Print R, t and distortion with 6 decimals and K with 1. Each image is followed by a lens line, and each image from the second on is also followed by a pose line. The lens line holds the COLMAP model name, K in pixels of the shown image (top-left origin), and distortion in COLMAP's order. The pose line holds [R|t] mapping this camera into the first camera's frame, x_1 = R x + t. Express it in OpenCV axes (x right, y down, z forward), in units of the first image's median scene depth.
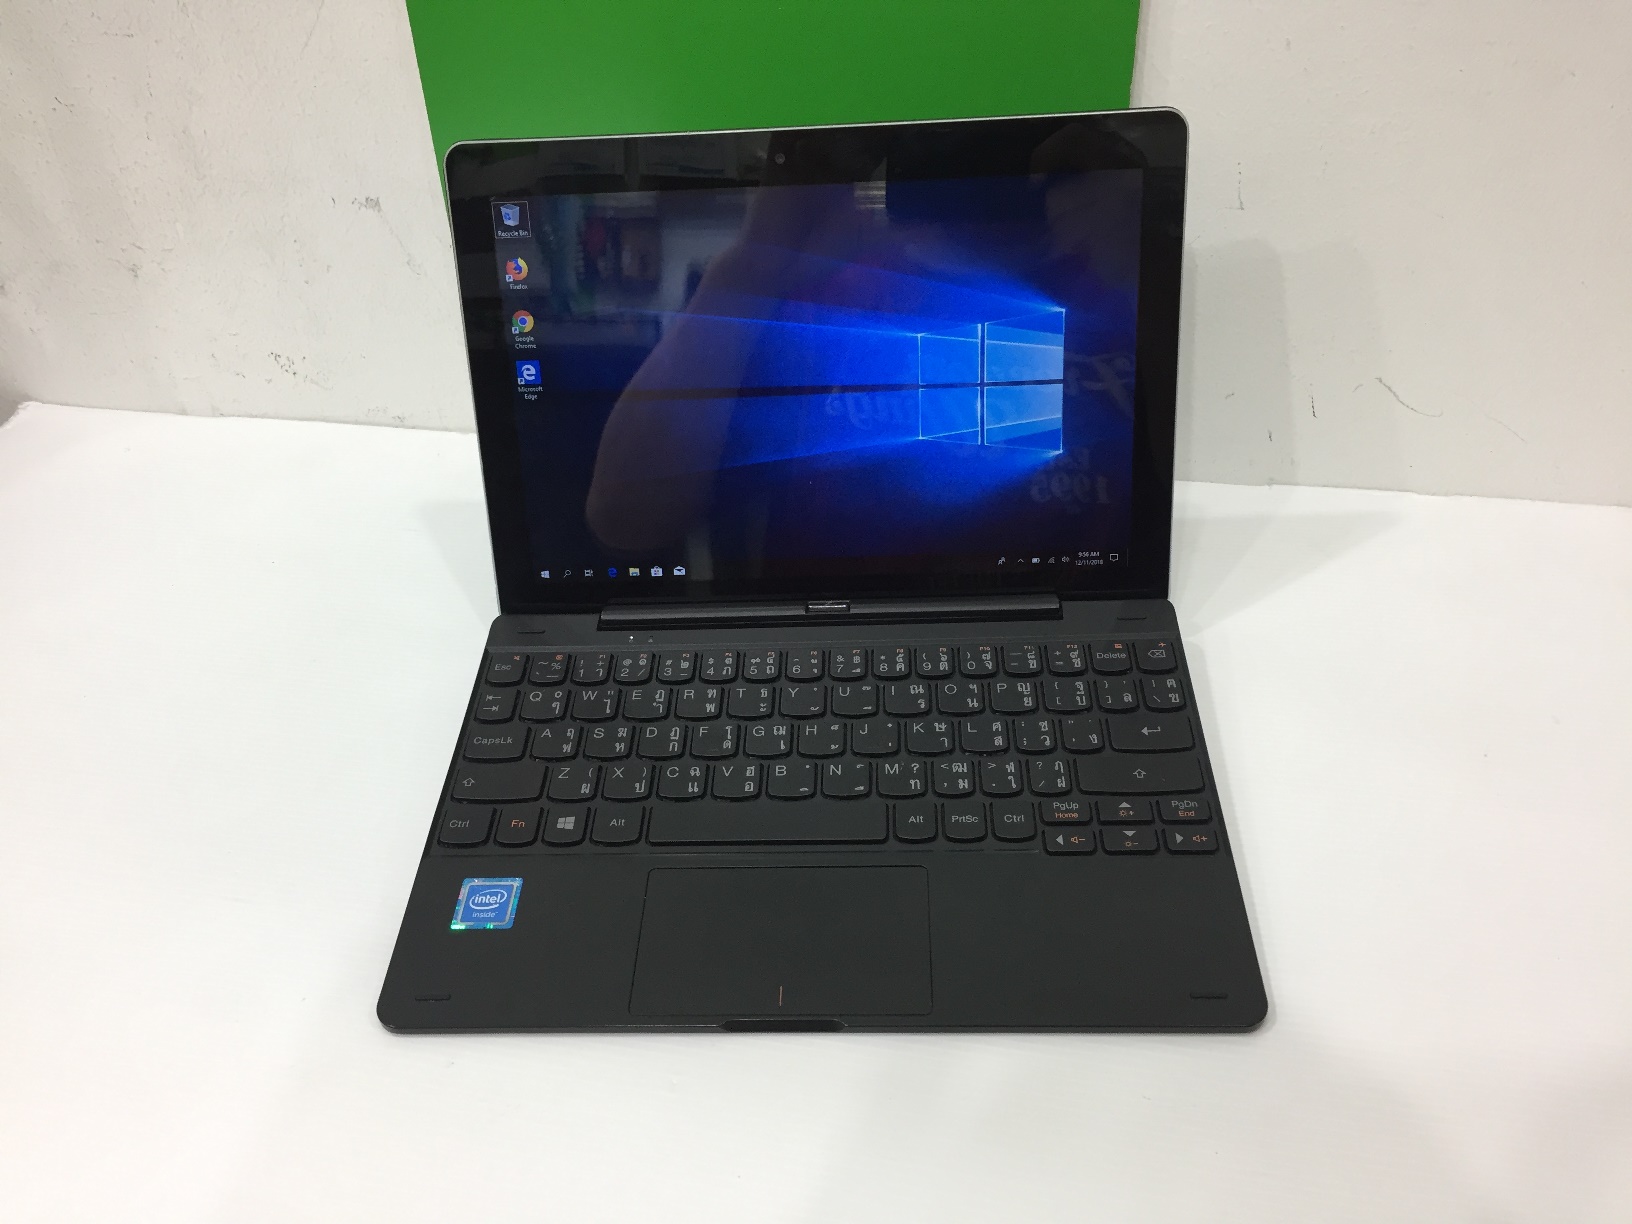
lens RADIAL K [[1426.0, 0, 824.7], [0, 1426.0, 627.5], [0, 0, 1]] dist [0.048286, -0.086064]
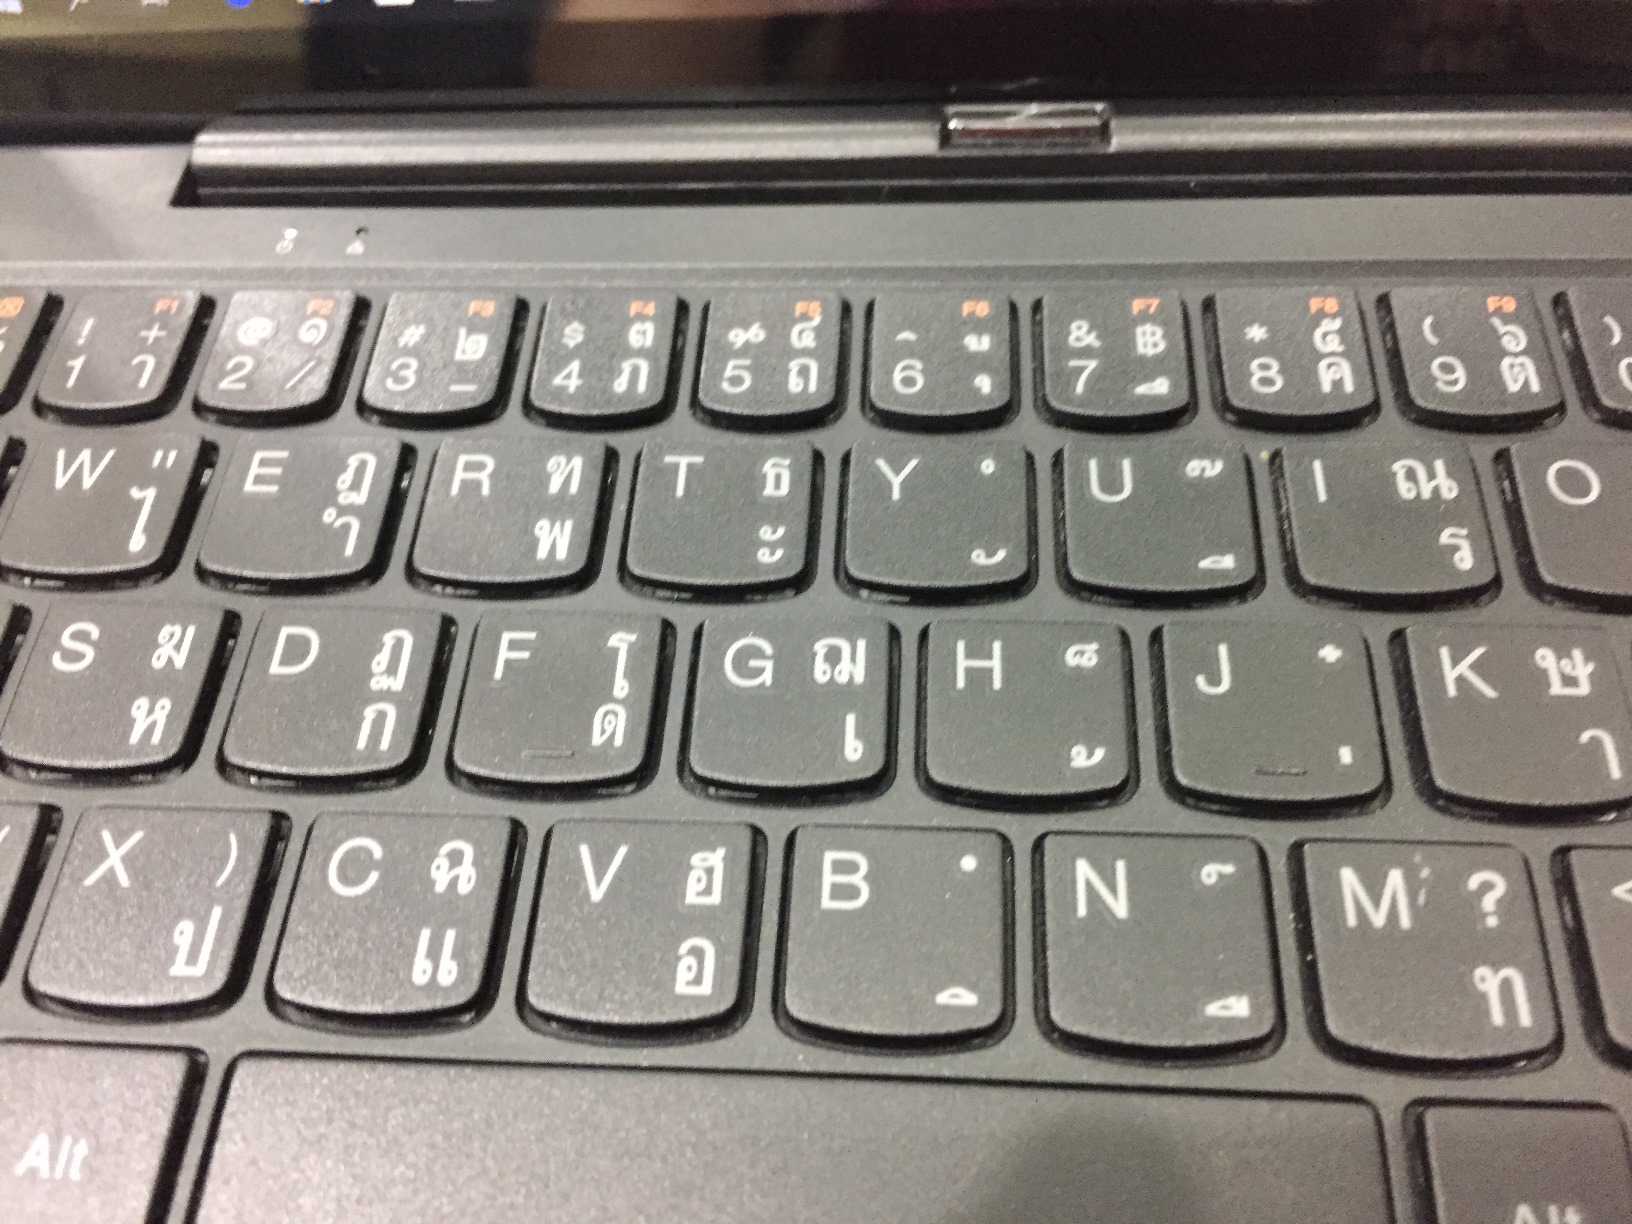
lens RADIAL K [[1426.0, 0, 833.1], [0, 1426.0, 668.0], [0, 0, 1]] dist [0.048286, -0.086064]
pose [[0.999592, 0.021646, -0.018633, -0.027996], [-0.015516, 0.959283, 0.282022, 0.008165], [0.023979, -0.281618, 0.959227, 0.770550]]
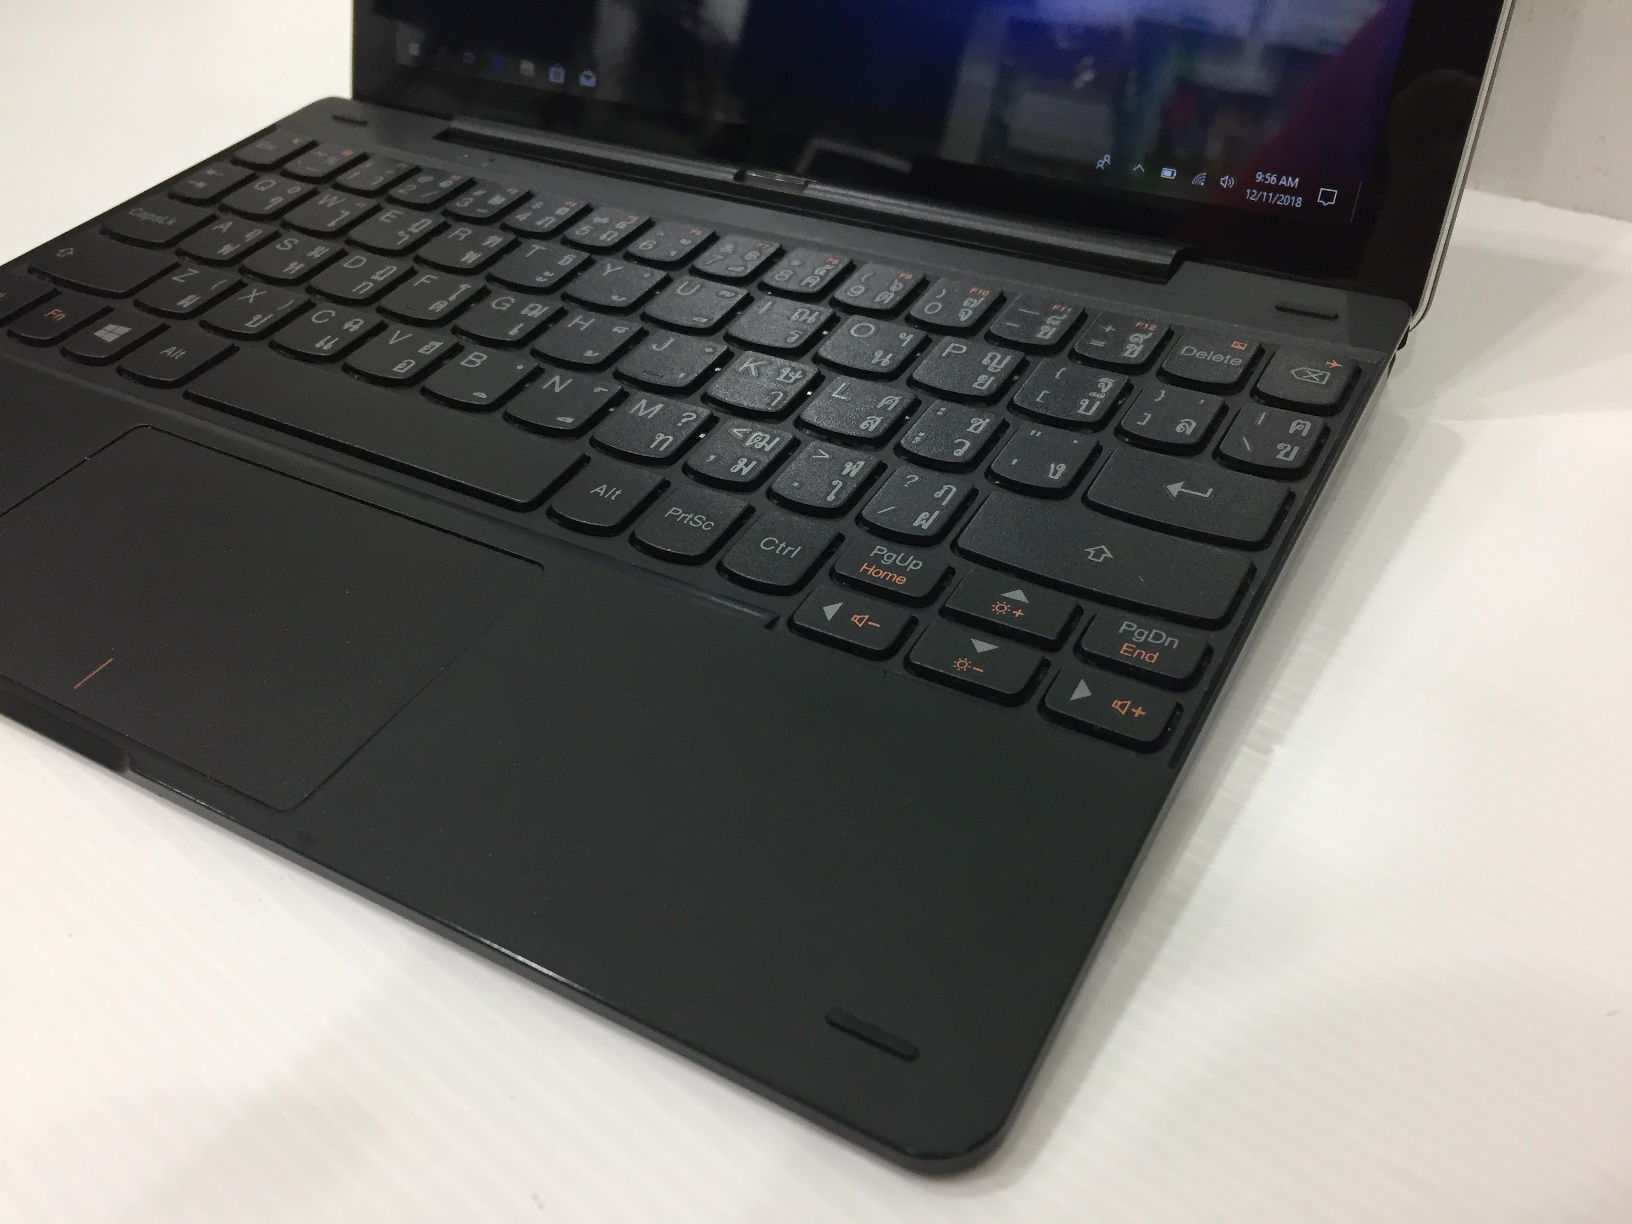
lens RADIAL K [[1426.0, 0, 803.8], [0, 1426.0, 647.7], [0, 0, 1]] dist [0.048286, -0.086064]
pose [[0.879151, 0.322070, -0.351233, 0.284527], [-0.309794, 0.946312, 0.092313, 0.109844], [0.362107, 0.027653, 0.931726, 0.533038]]
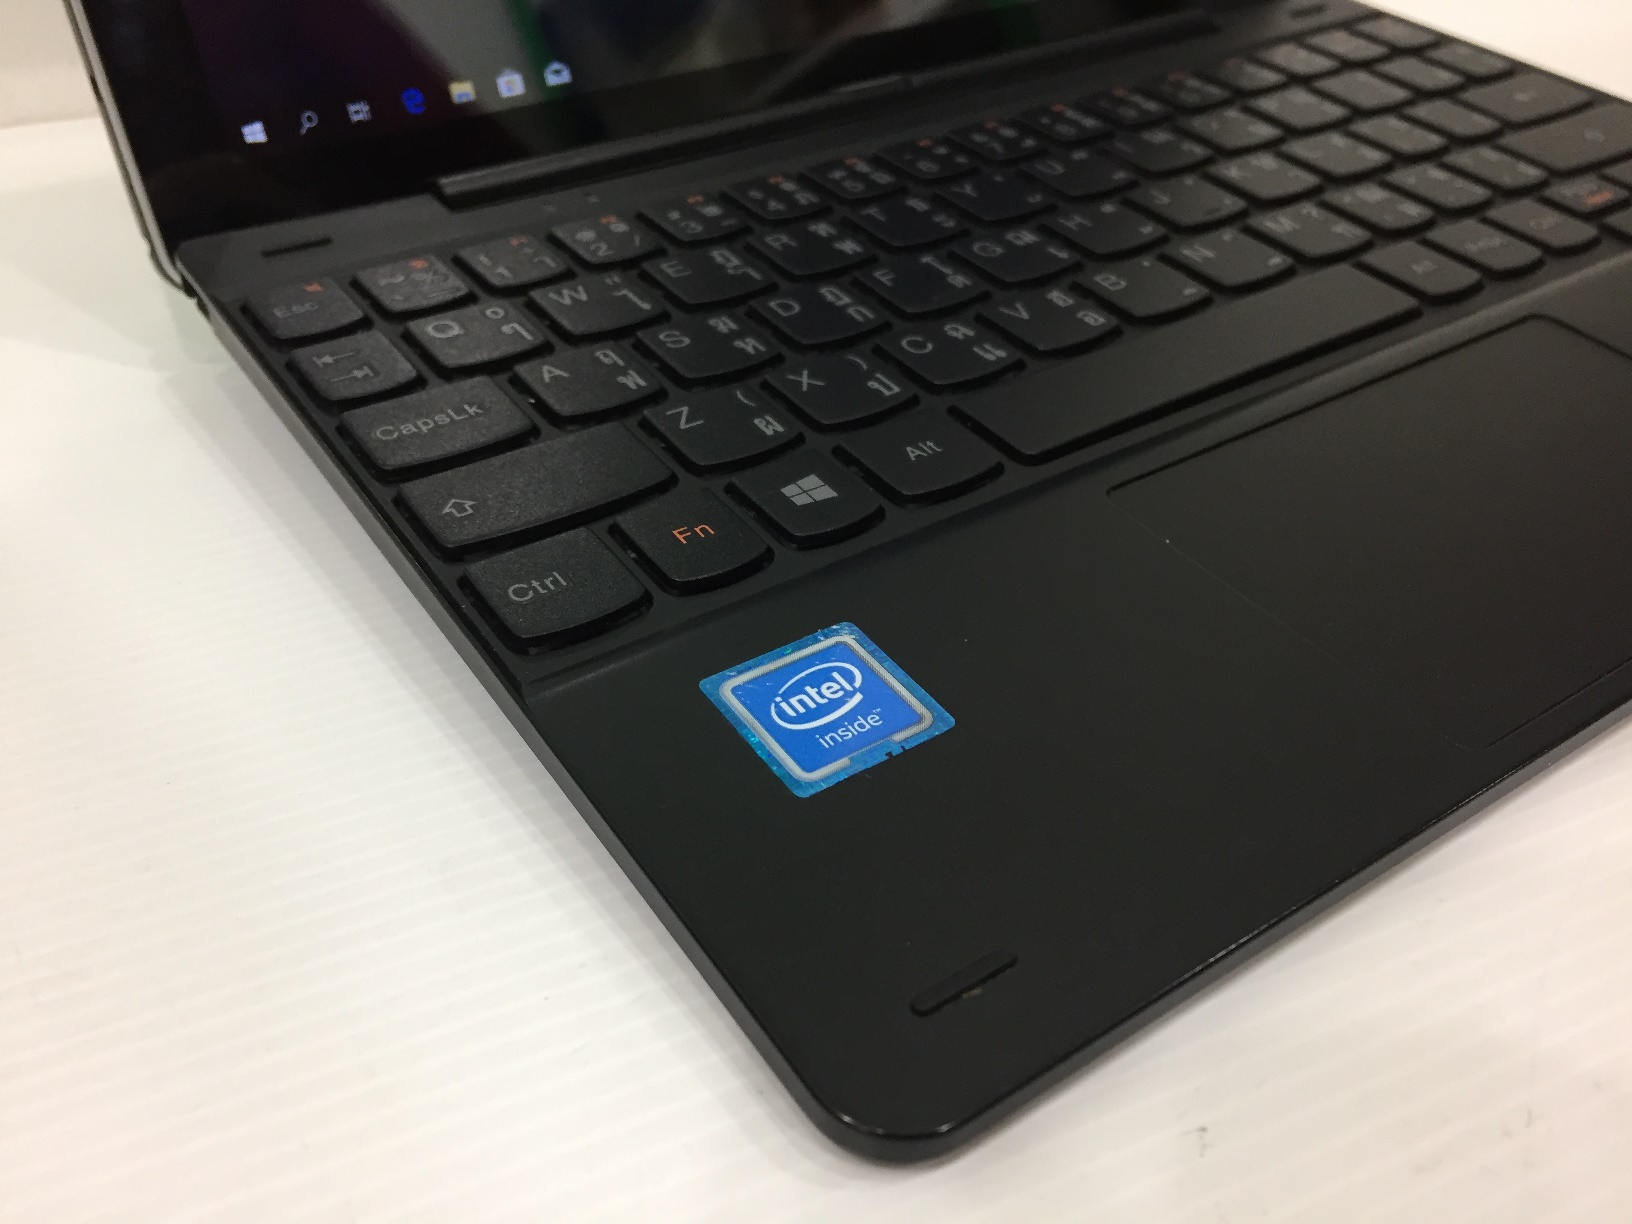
lens RADIAL K [[1426.0, 0, 843.1], [0, 1426.0, 645.6], [0, 0, 1]] dist [0.048286, -0.086064]
pose [[0.799965, -0.327357, 0.502885, -0.345795], [0.344040, 0.936867, 0.062580, 0.144167], [-0.491622, 0.122951, 0.862085, 0.643448]]
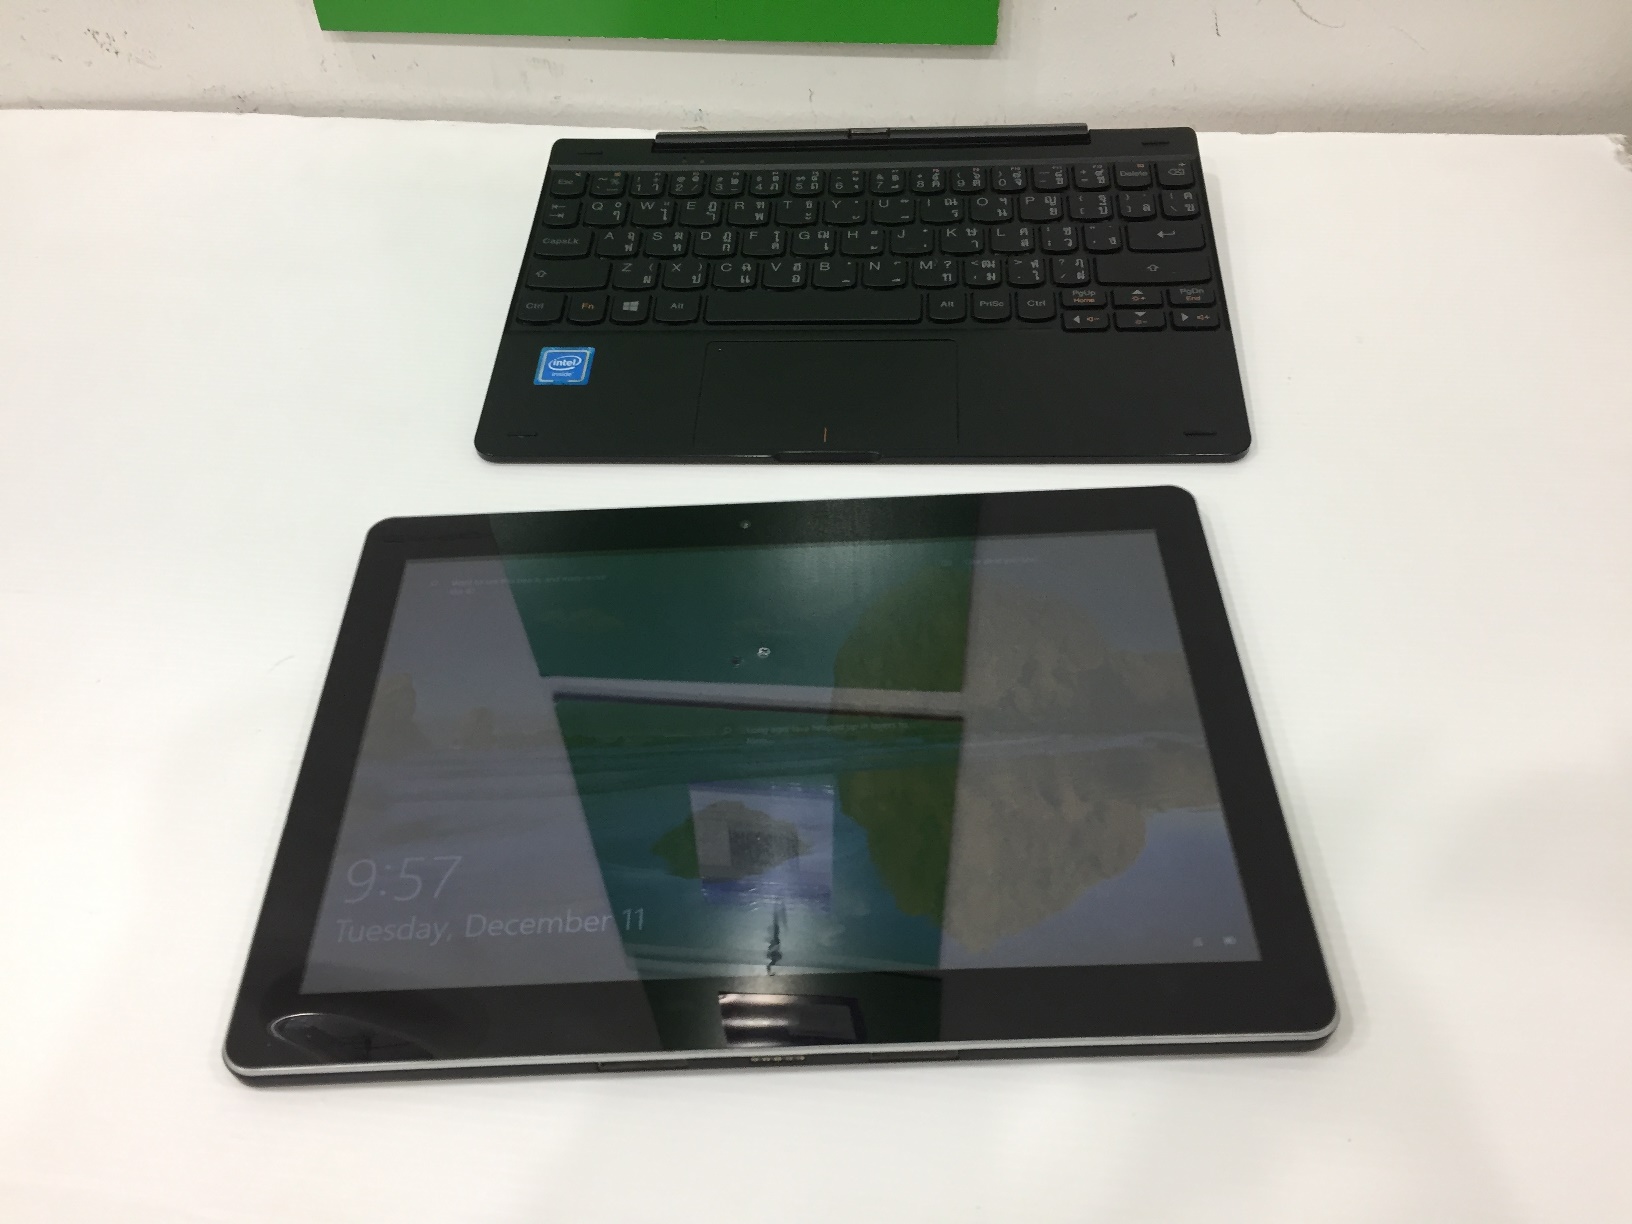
lens RADIAL K [[1426.0, 0, 831.8], [0, 1426.0, 660.4], [0, 0, 1]] dist [0.048286, -0.086064]
pose [[0.999838, 0.016821, -0.006332, -0.012914], [-0.015297, 0.981356, 0.191590, 0.179229], [0.009437, -0.191462, 0.981455, -0.129348]]
